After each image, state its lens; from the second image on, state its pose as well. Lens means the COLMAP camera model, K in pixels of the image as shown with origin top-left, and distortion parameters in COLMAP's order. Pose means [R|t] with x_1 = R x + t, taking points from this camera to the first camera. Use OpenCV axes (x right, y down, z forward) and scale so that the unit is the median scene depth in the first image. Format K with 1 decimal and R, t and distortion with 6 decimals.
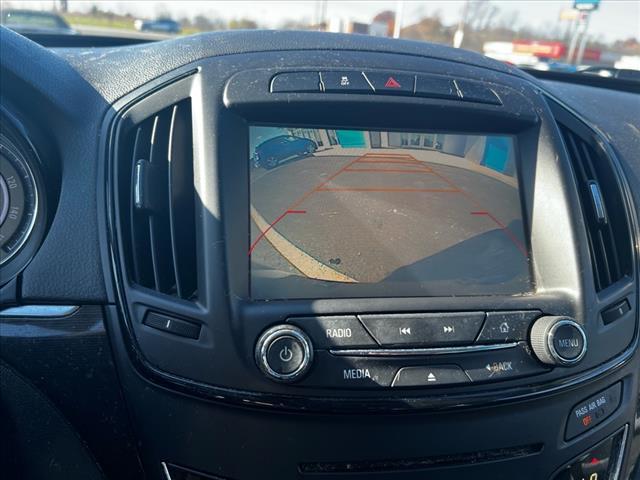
lens RADIAL K [[484.0, 0, 318.2], [0, 484.0, 239.3], [0, 0, 1]] dist [0.026719, -0.049192]
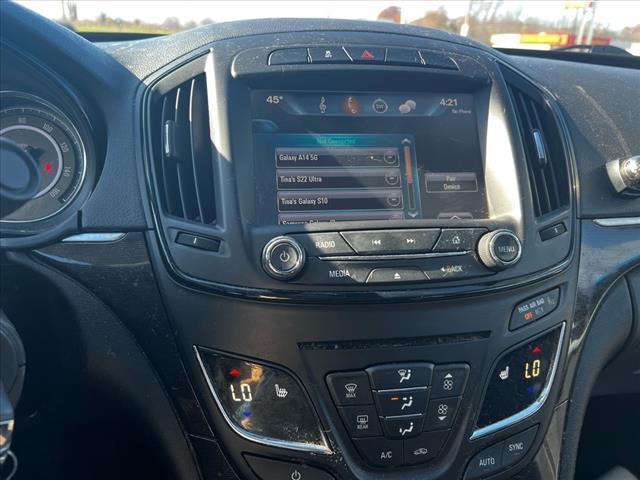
lens RADIAL K [[484.0, 0, 317.8], [0, 484.0, 240.4], [0, 0, 1]] dist [0.026719, -0.049192]
pose [[0.999206, -0.030305, -0.025849, 0.049074], [0.030390, 0.999534, 0.002889, 0.154337], [0.025749, -0.003672, 0.999662, -0.258704]]
